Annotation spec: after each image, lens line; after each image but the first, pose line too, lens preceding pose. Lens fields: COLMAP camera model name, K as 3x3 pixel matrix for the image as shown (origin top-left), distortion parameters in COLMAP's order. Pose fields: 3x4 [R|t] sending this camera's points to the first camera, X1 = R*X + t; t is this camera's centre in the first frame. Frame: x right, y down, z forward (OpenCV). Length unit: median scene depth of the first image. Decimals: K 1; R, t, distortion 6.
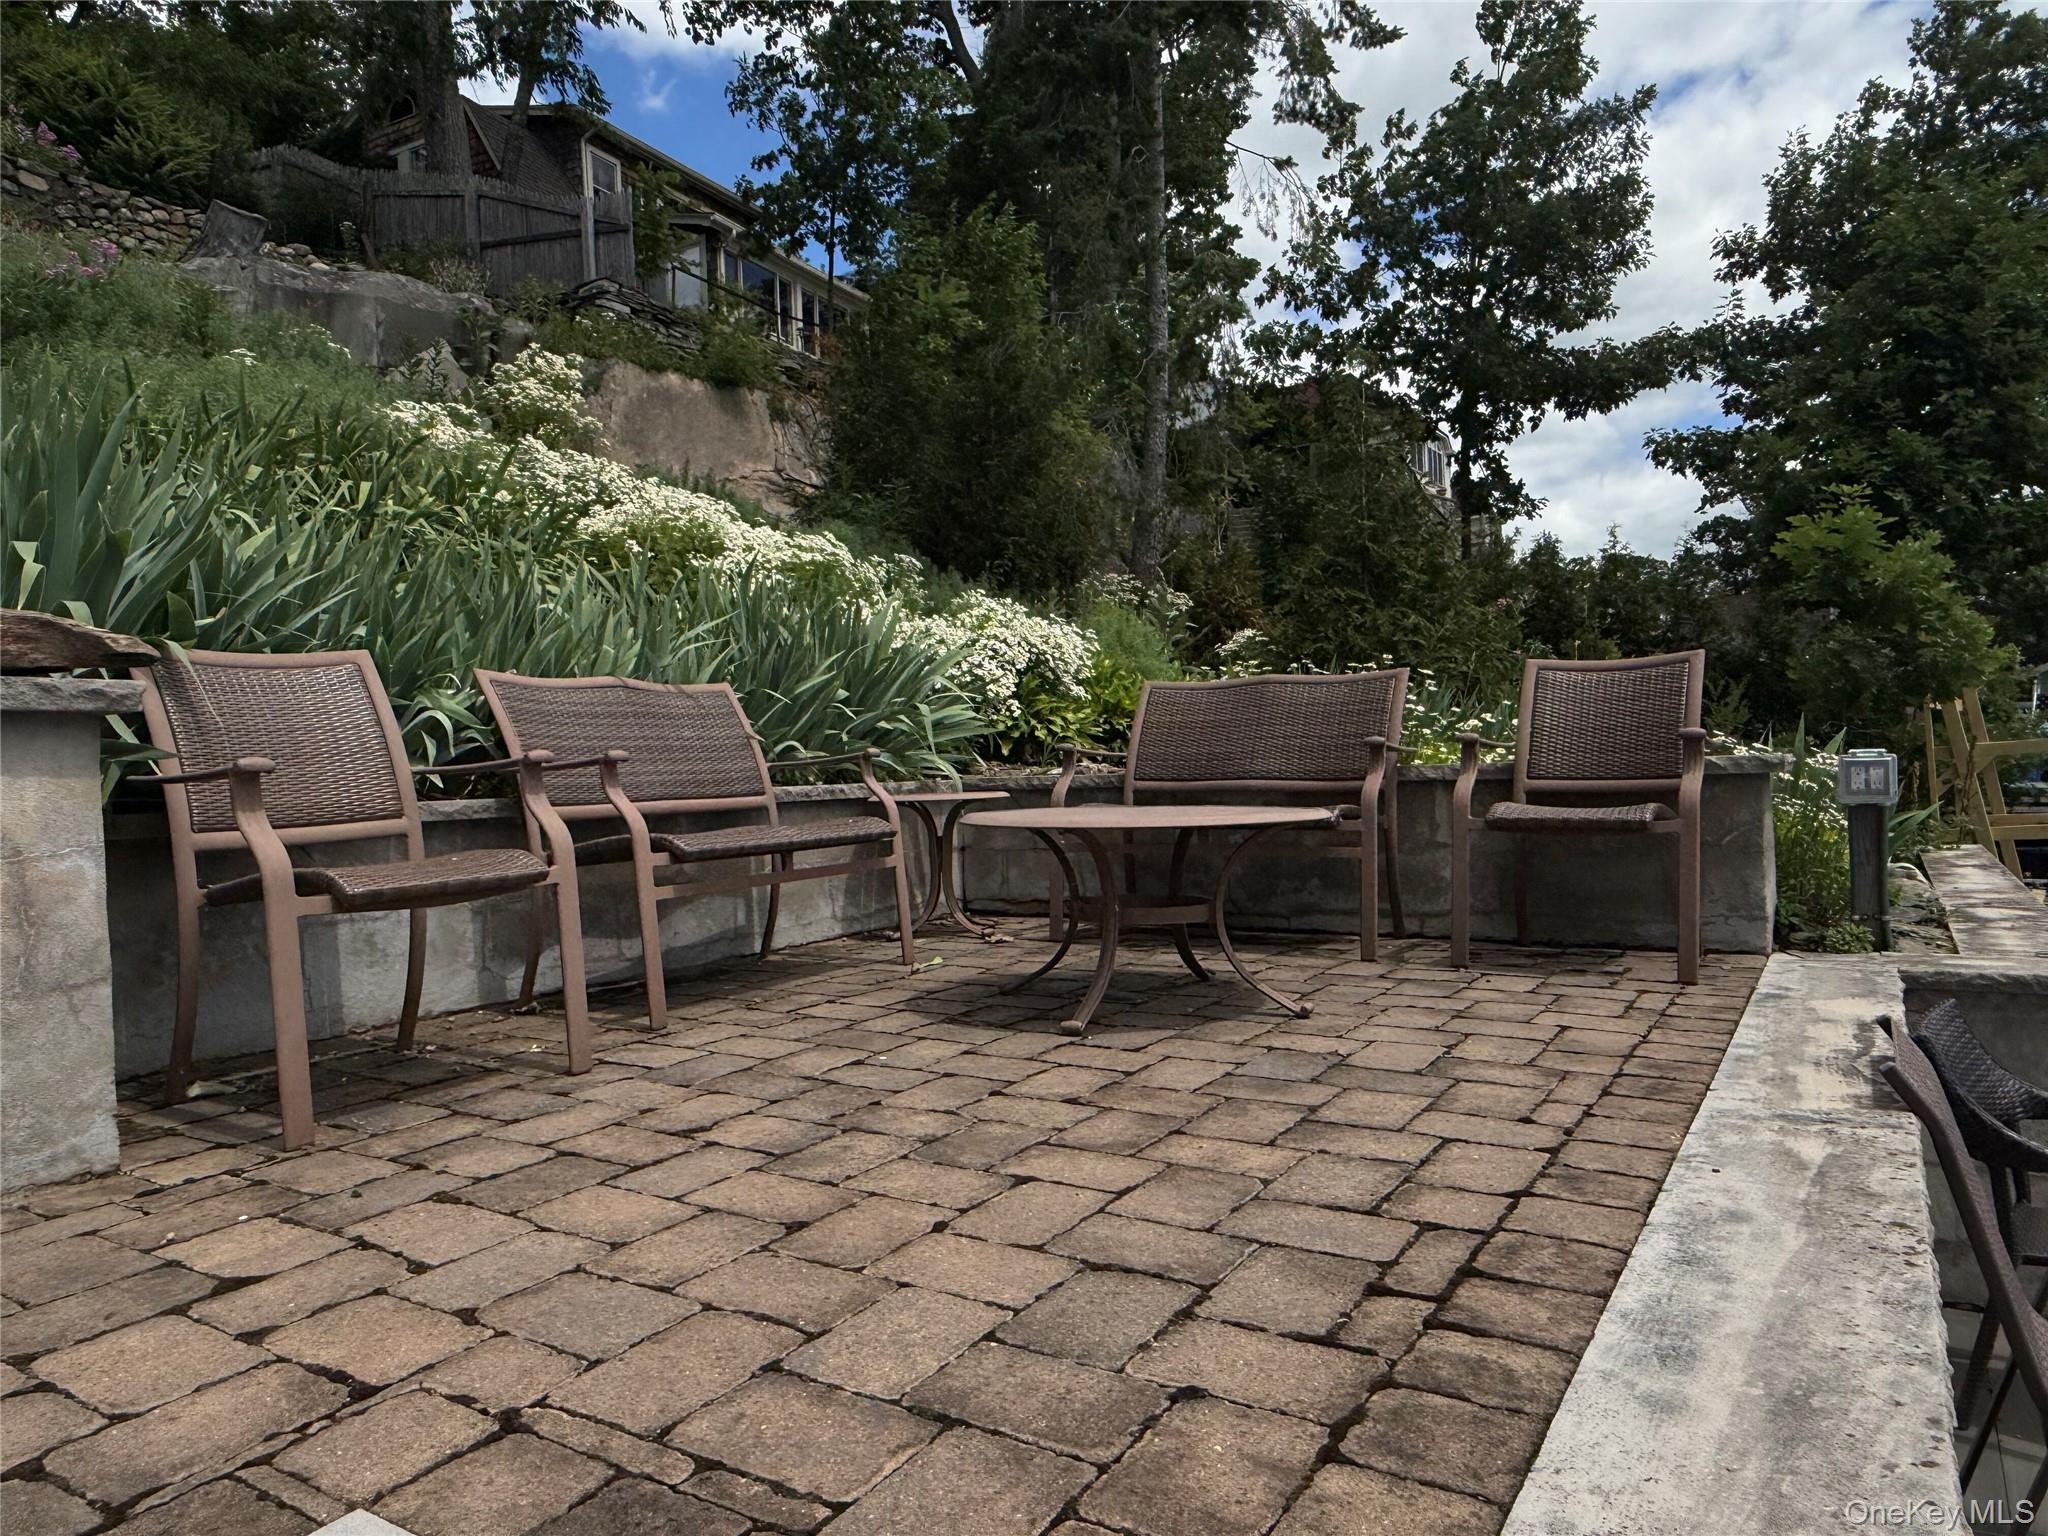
lens RADIAL K [[1366.4, 0, 1023.6], [0, 1366.4, 787.0], [0, 0, 1]] dist [-0.011255, 0.005375]
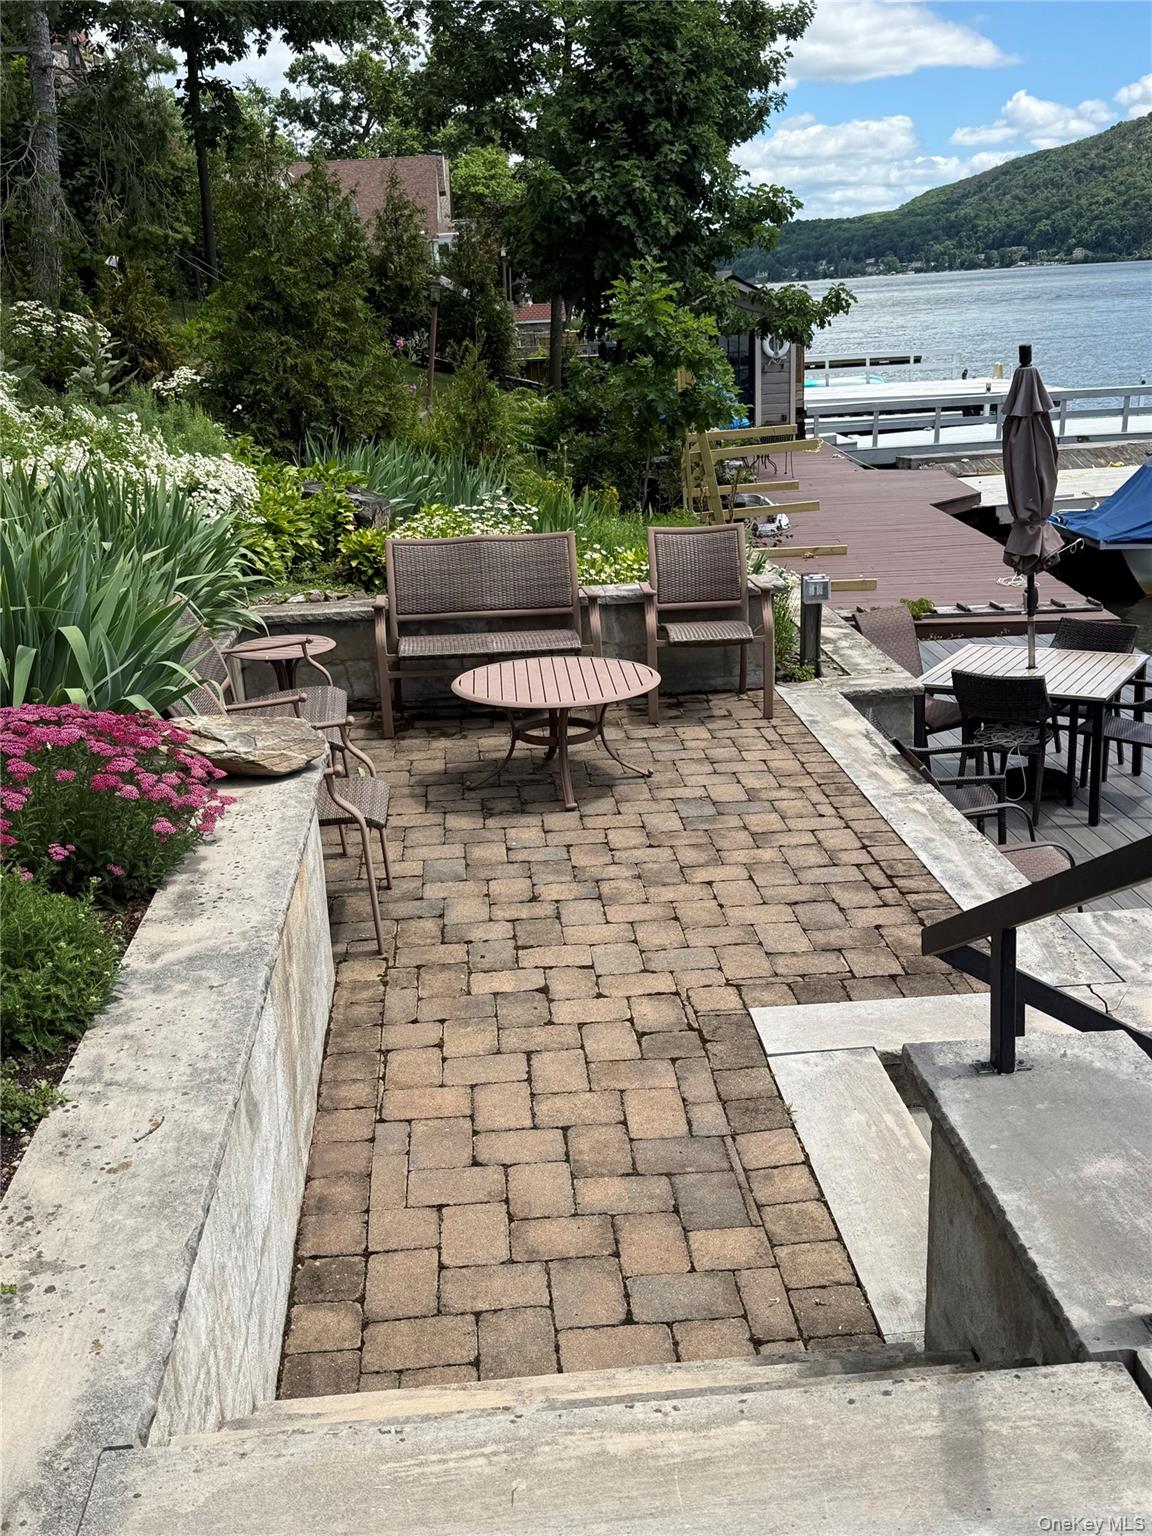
lens RADIAL K [[1598.9, 0, 574.5], [0, 1598.9, 760.3], [0, 0, 1]] dist [0.080125, 0.000000]
pose [[0.798017, -0.180558, 0.574950, -1.608531], [0.031434, 0.965233, 0.259493, -0.607171], [-0.601814, -0.189007, 0.775949, -0.940360]]
